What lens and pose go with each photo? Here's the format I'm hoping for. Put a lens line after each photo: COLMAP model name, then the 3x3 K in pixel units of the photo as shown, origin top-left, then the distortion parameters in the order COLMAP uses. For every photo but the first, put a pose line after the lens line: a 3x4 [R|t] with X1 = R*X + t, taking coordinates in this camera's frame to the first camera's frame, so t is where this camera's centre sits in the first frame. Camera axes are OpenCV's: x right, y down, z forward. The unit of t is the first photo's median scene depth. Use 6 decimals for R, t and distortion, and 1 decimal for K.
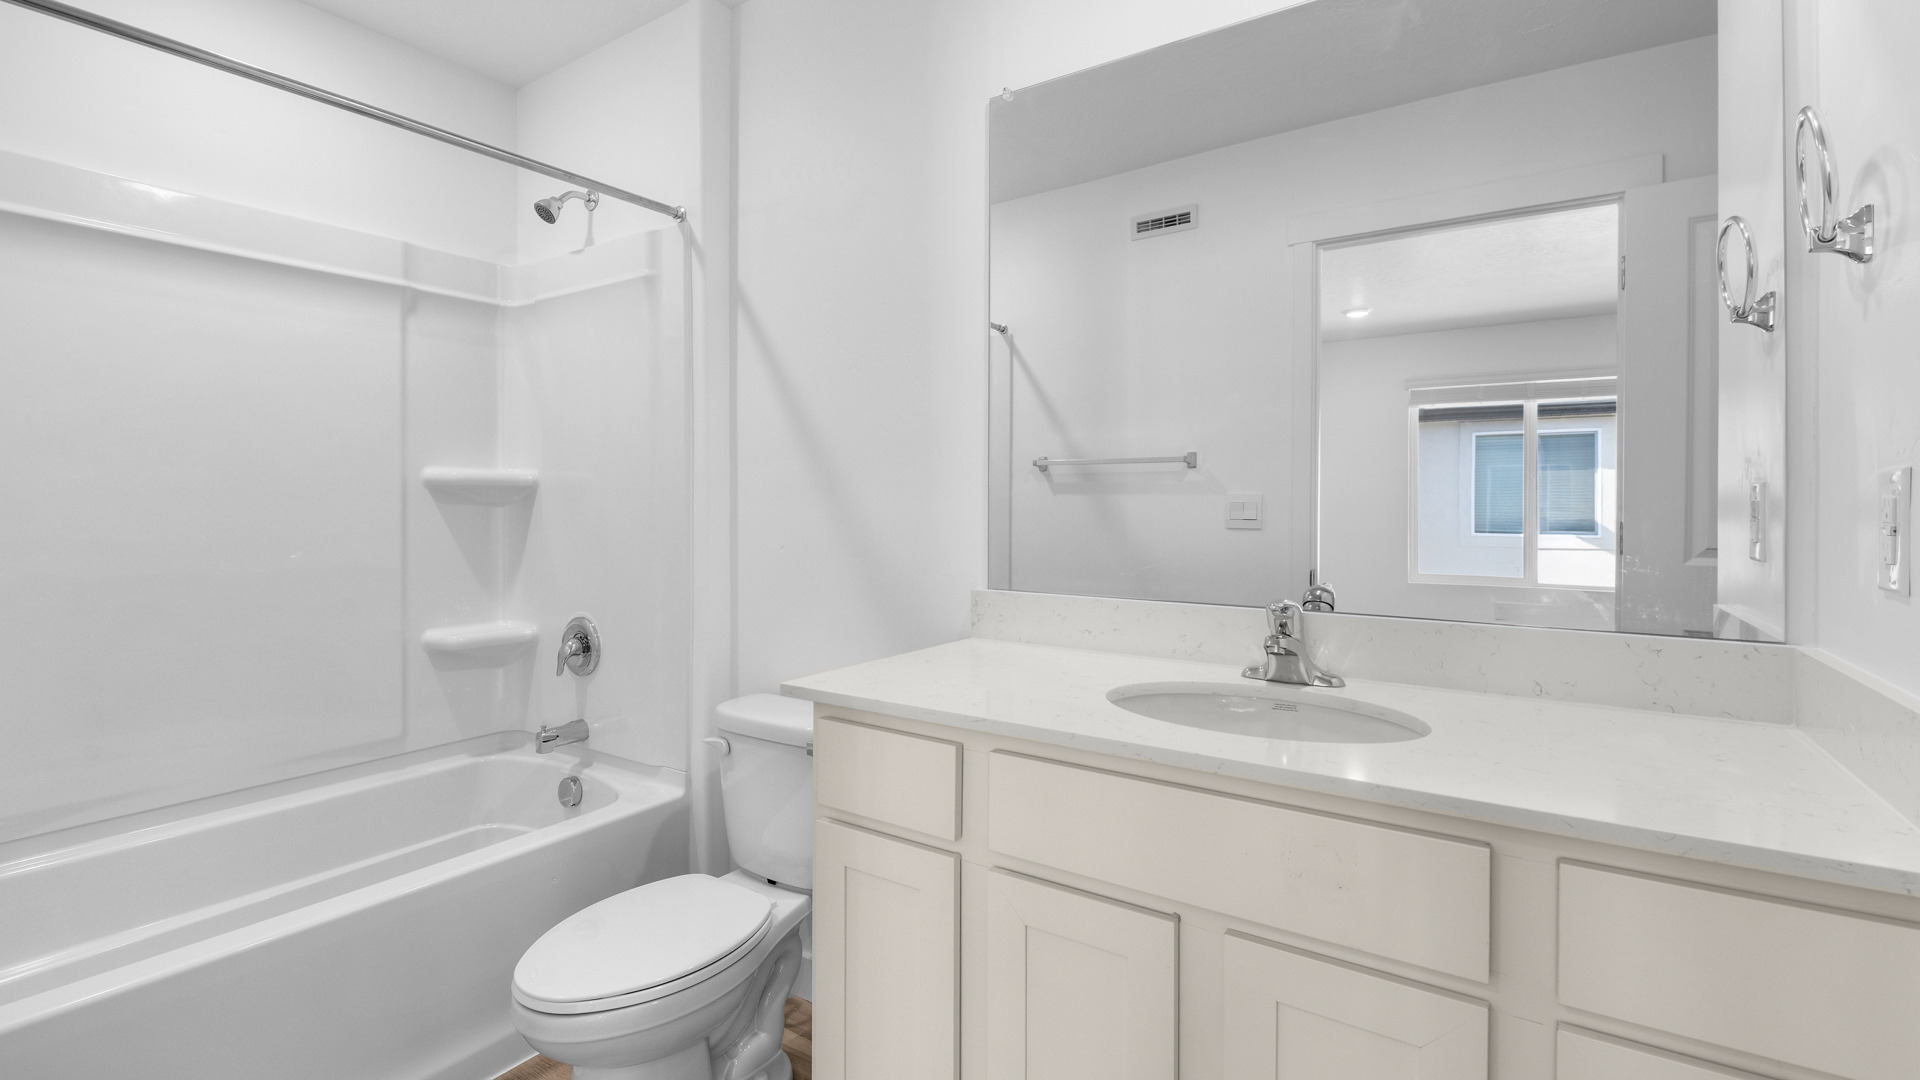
lens RADIAL K [[835.9, 0, 931.4], [0, 835.9, 505.1], [0, 0, 1]] dist [0.007465, -0.006364]
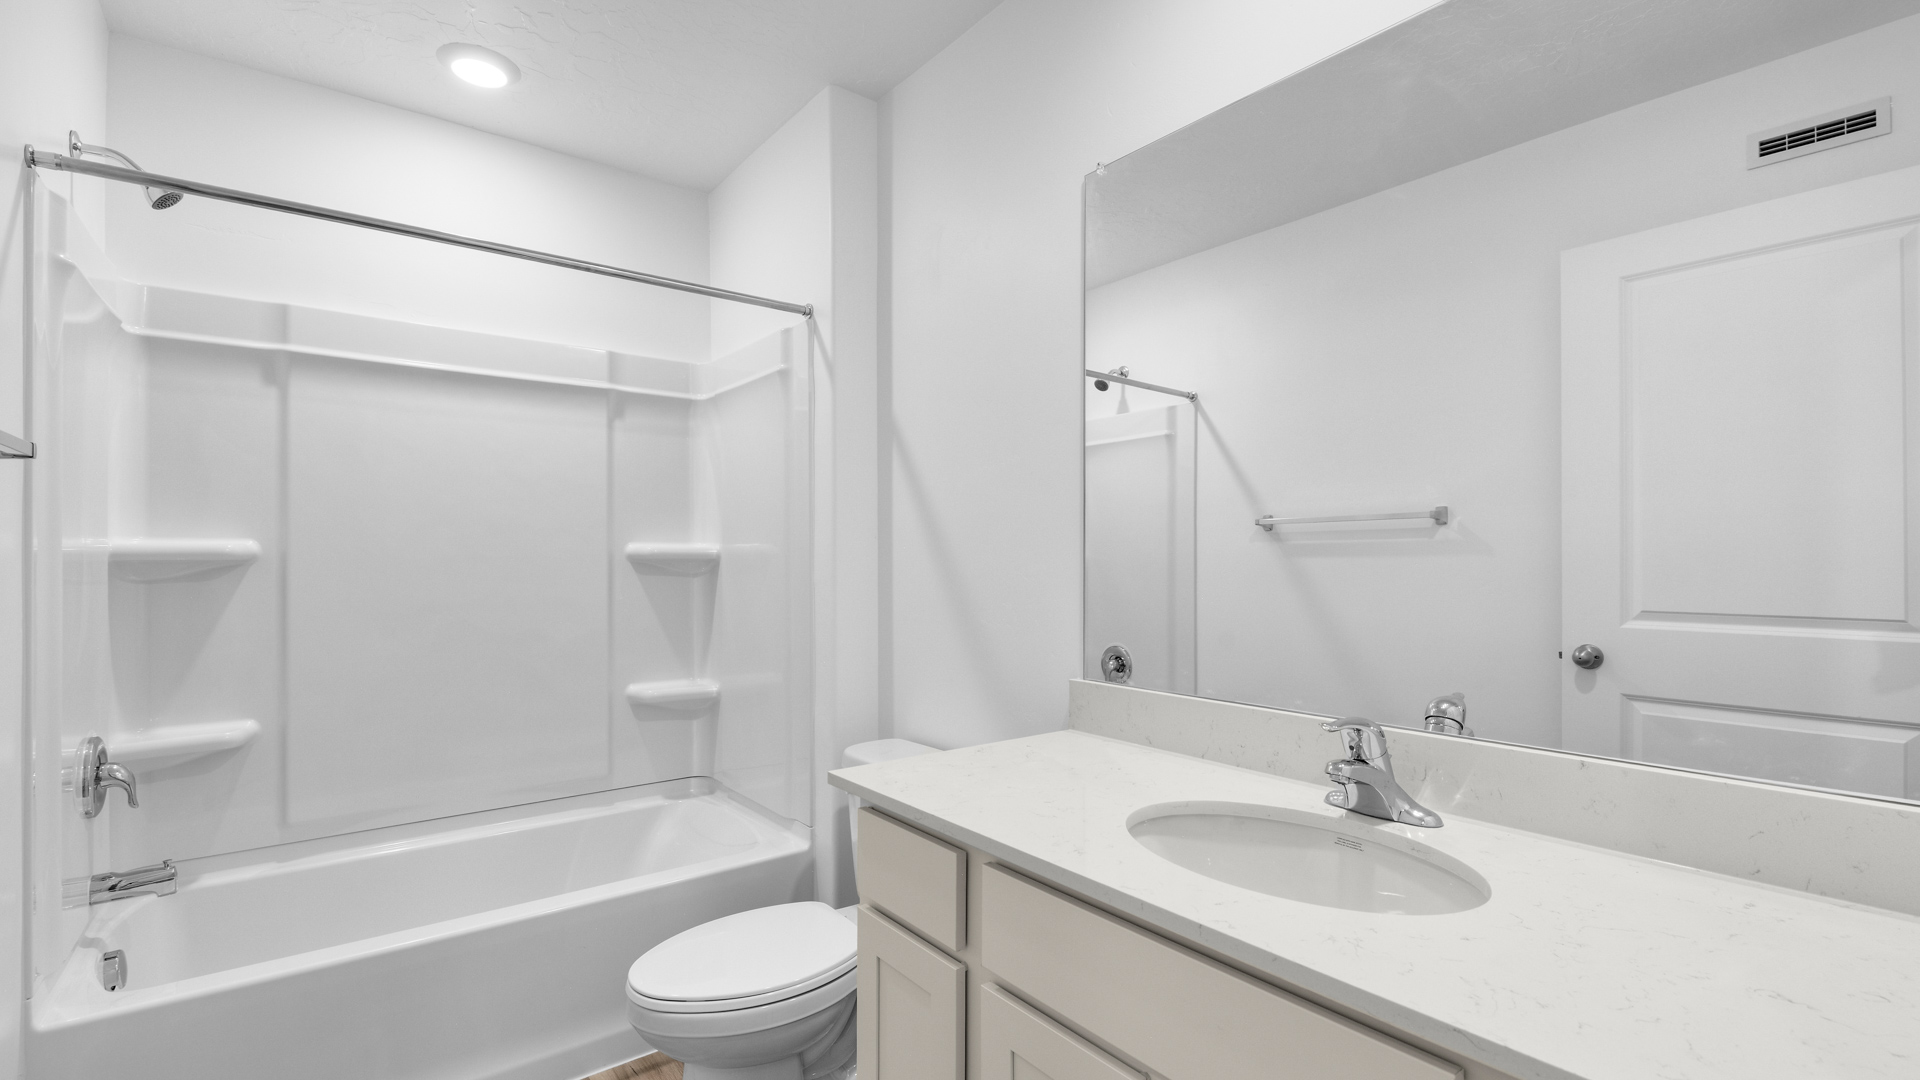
lens RADIAL K [[835.9, 0, 947.5], [0, 835.9, 546.8], [0, 0, 1]] dist [0.007465, -0.006364]
pose [[0.949397, -0.002472, -0.314070, 0.181129], [0.001075, 0.999989, -0.004621, -0.035899], [0.314078, 0.004049, 0.949388, 0.036931]]
